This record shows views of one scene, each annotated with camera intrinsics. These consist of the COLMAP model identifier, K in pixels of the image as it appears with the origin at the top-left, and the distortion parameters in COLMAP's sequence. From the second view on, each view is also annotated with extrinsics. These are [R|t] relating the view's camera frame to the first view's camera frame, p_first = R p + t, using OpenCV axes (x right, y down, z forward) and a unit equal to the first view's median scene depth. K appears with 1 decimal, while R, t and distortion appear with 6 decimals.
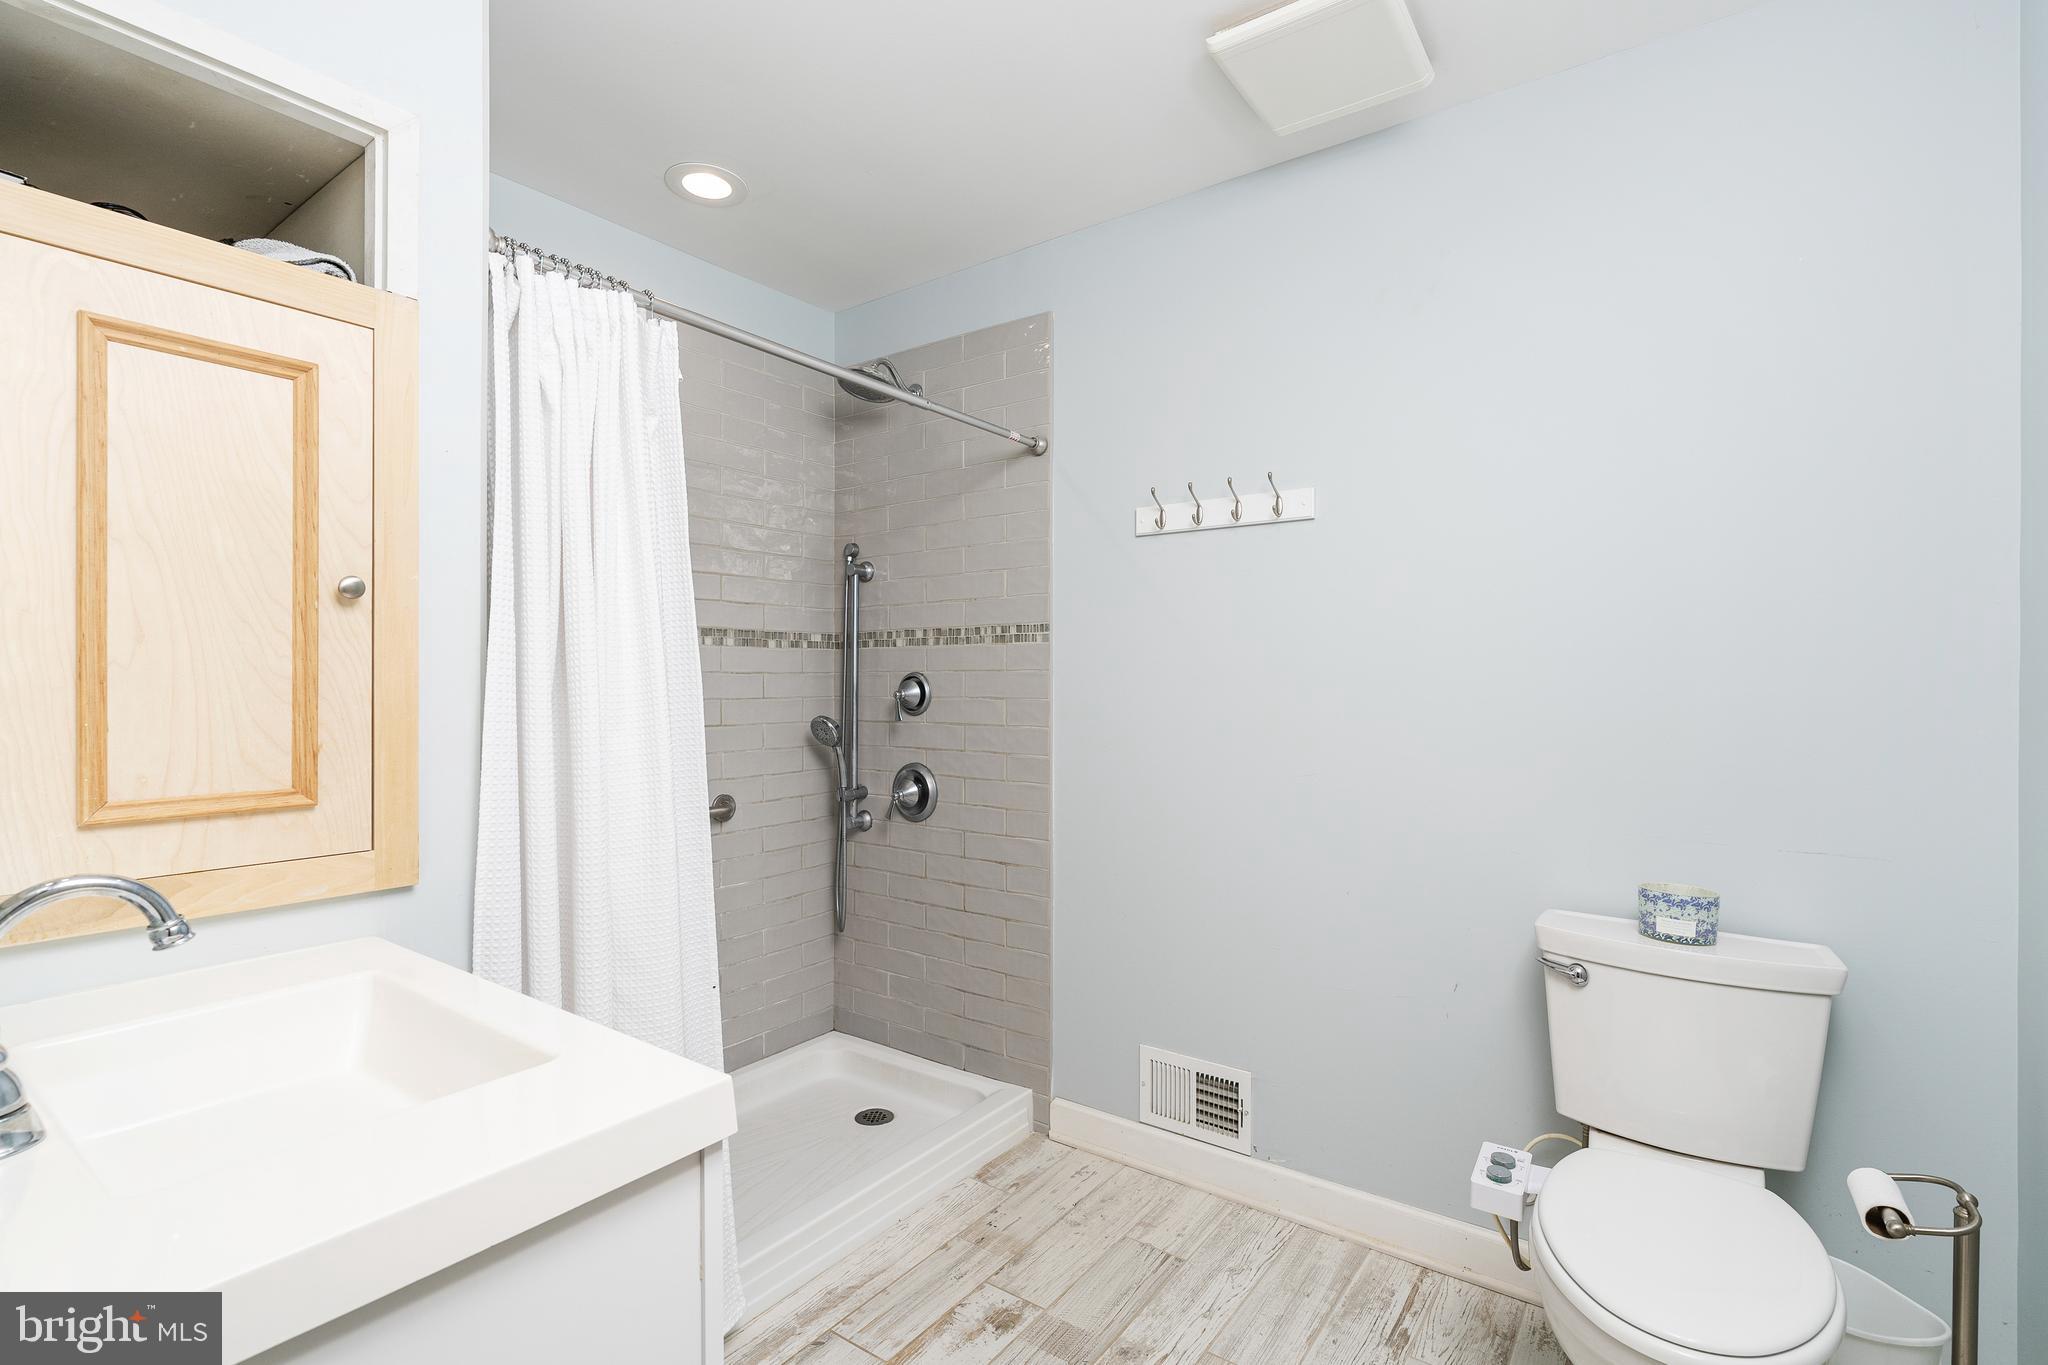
lens RADIAL K [[941.5, 0, 1024.2], [0, 941.5, 683.6], [0, 0, 1]] dist [0.001369, -0.000259]
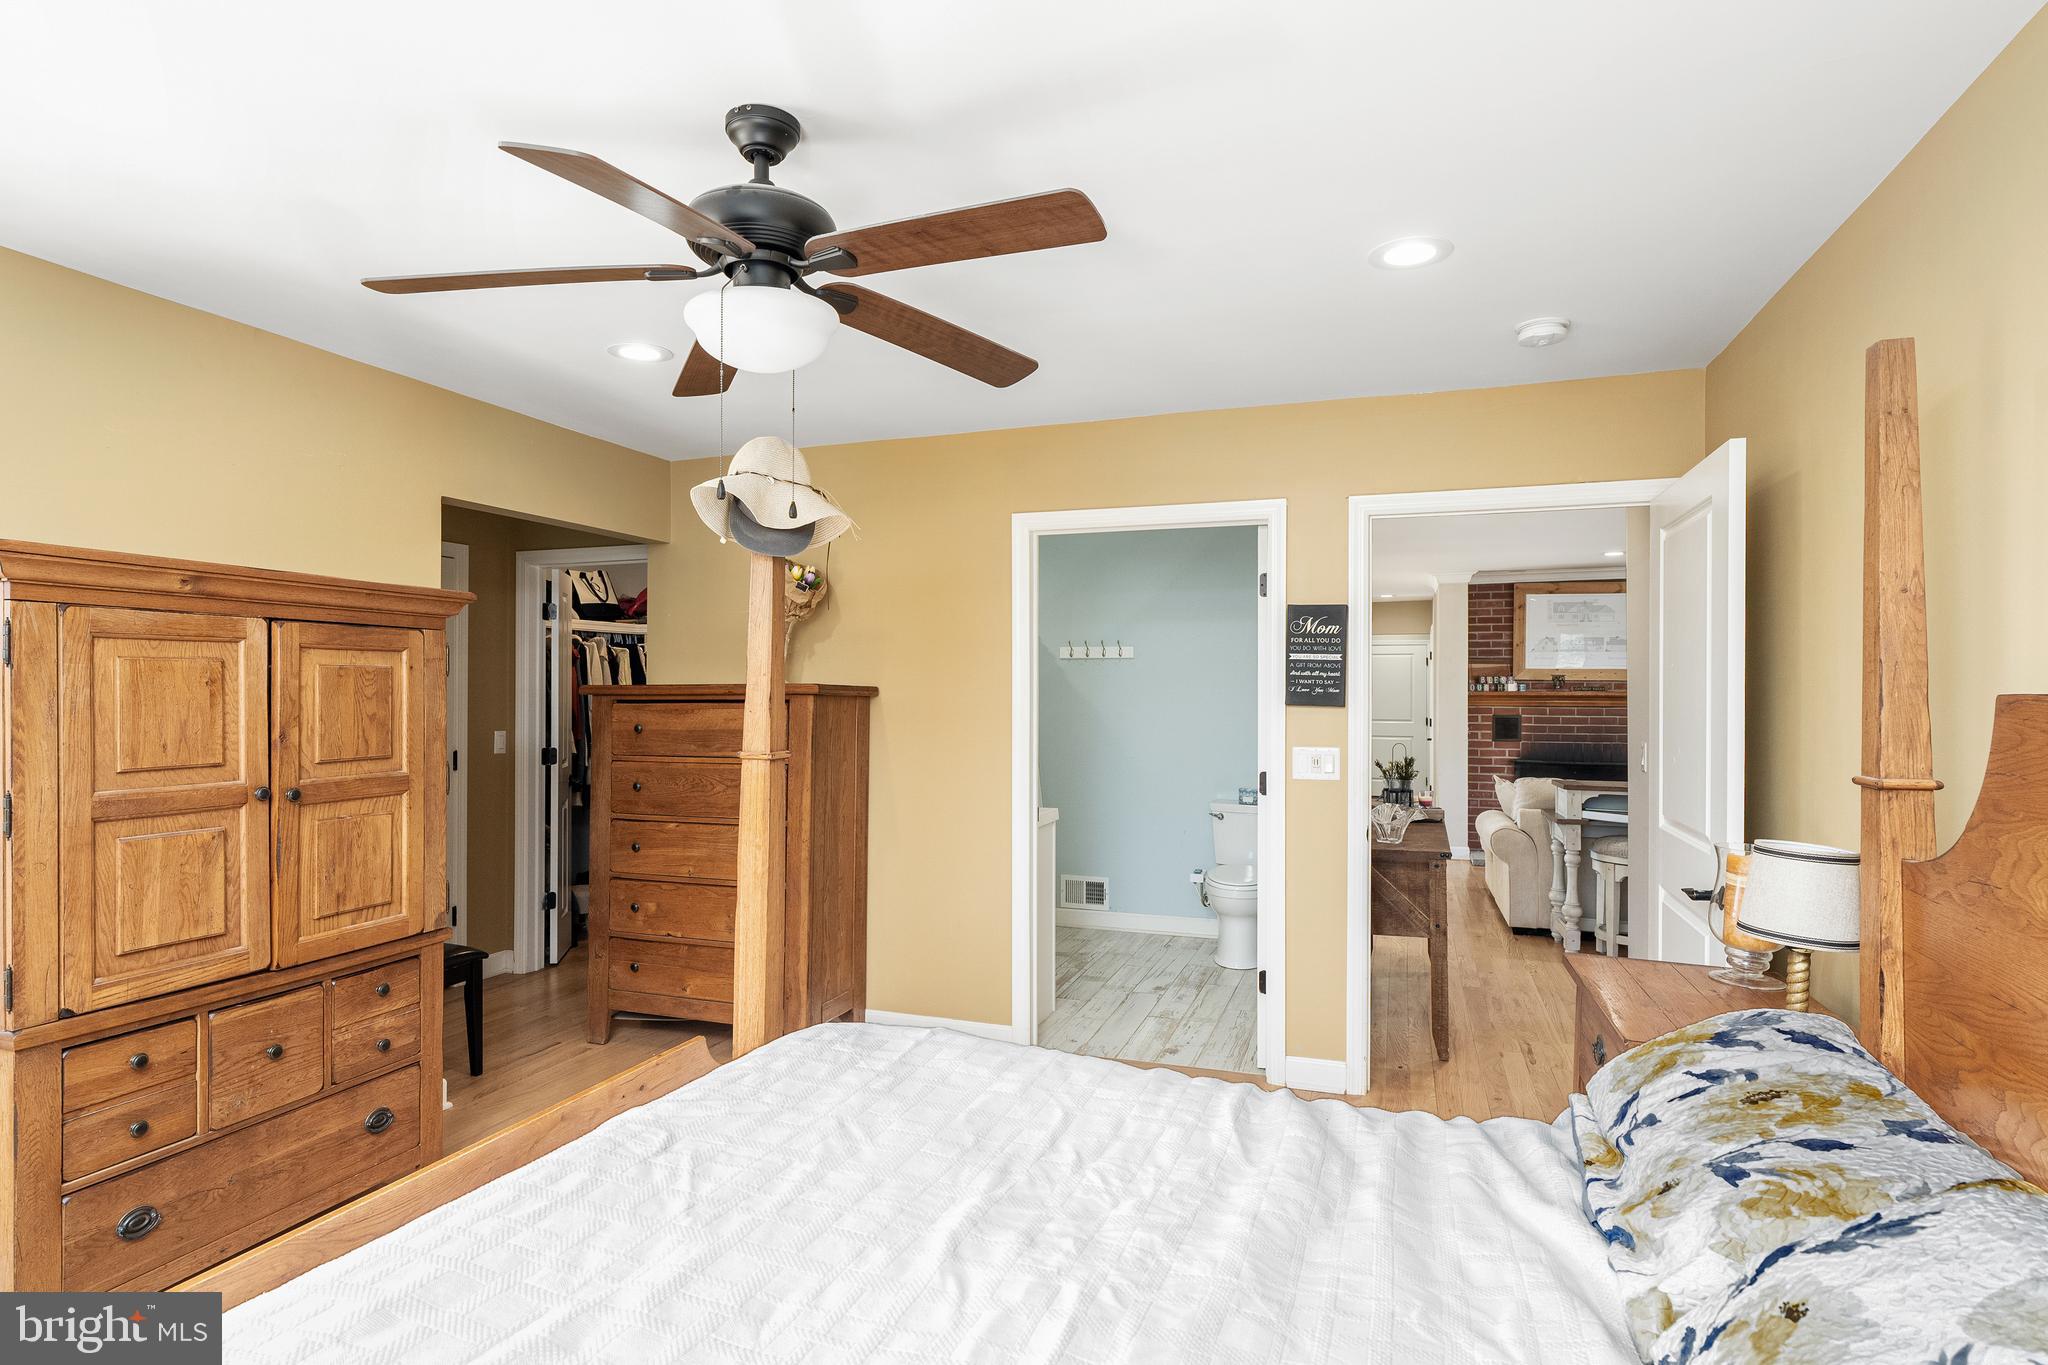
lens RADIAL K [[1058.0, 0, 1023.1], [0, 1058.0, 687.5], [0, 0, 1]] dist [-0.021473, -0.000776]
pose [[0.958609, 0.001374, 0.284722, -0.795845], [0.001203, 0.999960, -0.008877, -0.068769], [-0.284722, 0.008852, 0.958569, -1.668043]]
